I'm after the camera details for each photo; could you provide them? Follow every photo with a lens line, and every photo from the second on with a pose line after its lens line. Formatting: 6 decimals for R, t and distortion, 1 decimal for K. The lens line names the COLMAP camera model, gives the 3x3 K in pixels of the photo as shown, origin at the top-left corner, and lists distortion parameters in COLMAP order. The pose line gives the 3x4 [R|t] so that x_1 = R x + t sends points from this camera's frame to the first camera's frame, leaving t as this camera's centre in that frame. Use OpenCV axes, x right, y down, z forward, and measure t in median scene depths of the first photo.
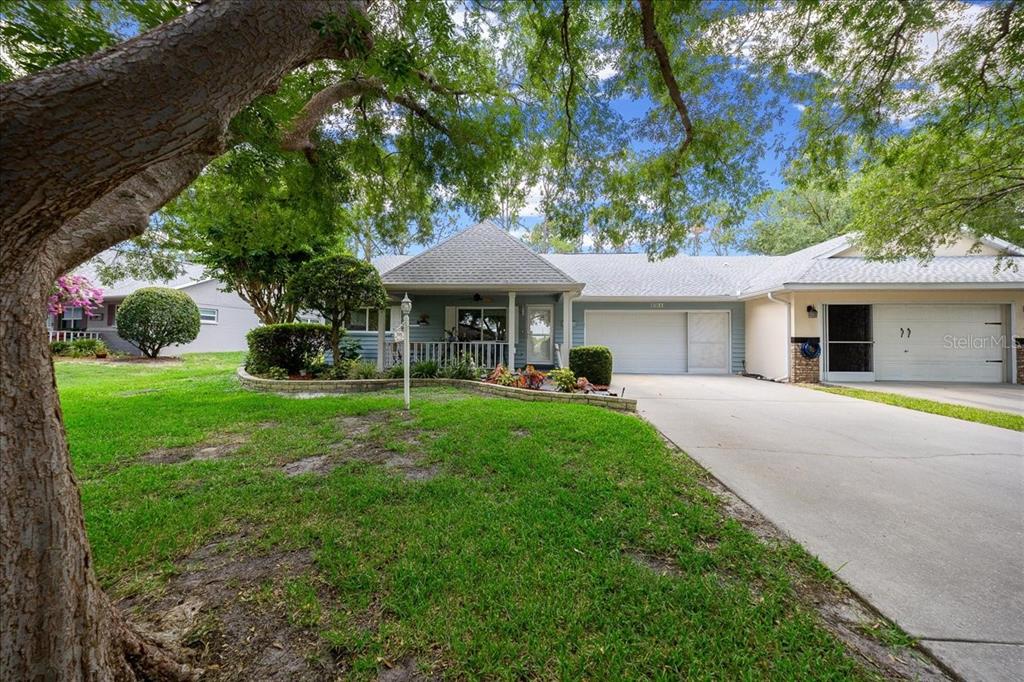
lens RADIAL K [[339.6, 0, 510.0], [0, 339.6, 338.9], [0, 0, 1]] dist [-0.003006, -0.000267]
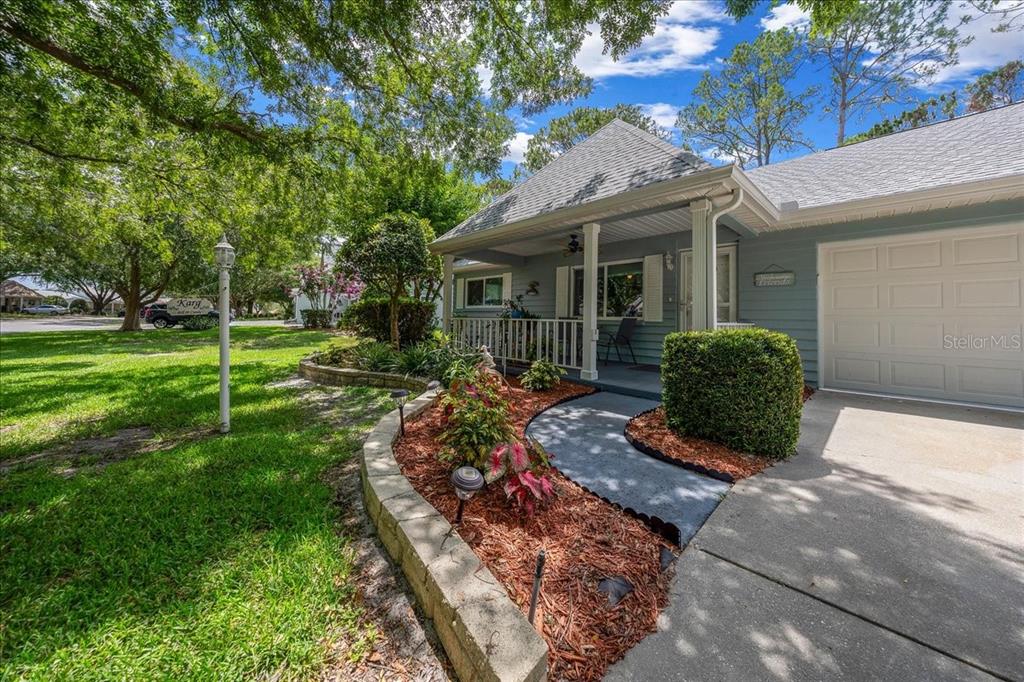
lens RADIAL K [[346.9, 0, 510.0], [0, 346.9, 318.3], [0, 0, 1]] dist [-0.001256, -0.000146]
pose [[0.737472, 0.000705, -0.675377, 0.288134], [0.008258, 0.999915, 0.010061, 0.000447], [0.675327, -0.012997, 0.737404, 0.539211]]
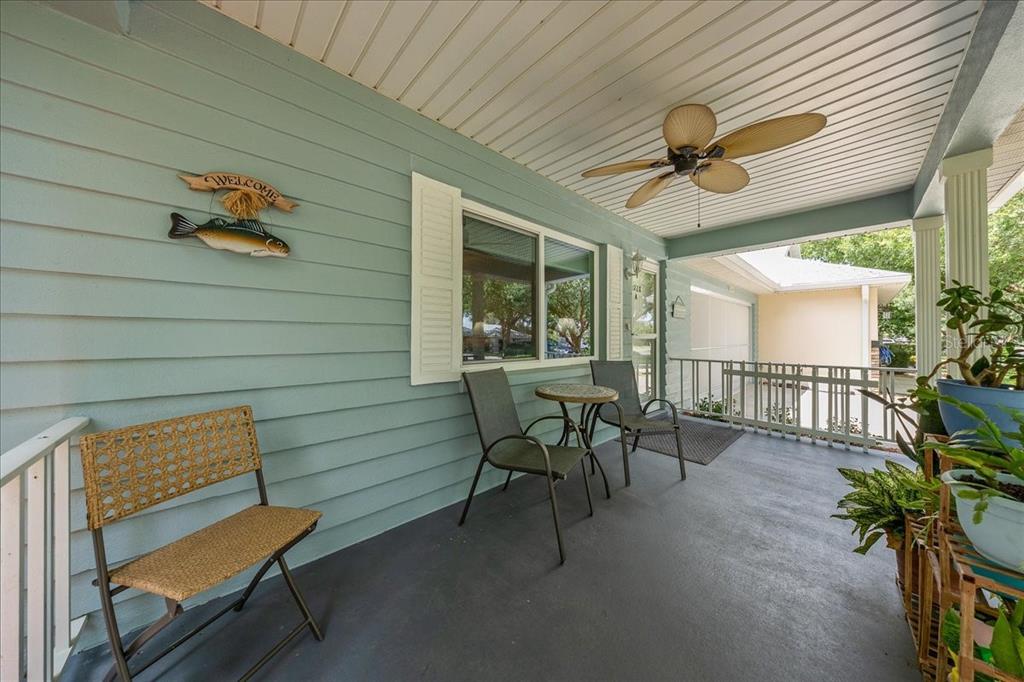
lens RADIAL K [[328.9, 0, 509.5], [0, 328.9, 337.9], [0, 0, 1]] dist [-0.001236, 0.000005]
pose [[0.669328, -0.008033, 0.742924, -0.368351], [0.002752, 0.999961, 0.008334, -0.017460], [-0.742962, -0.003534, 0.669324, 1.119144]]
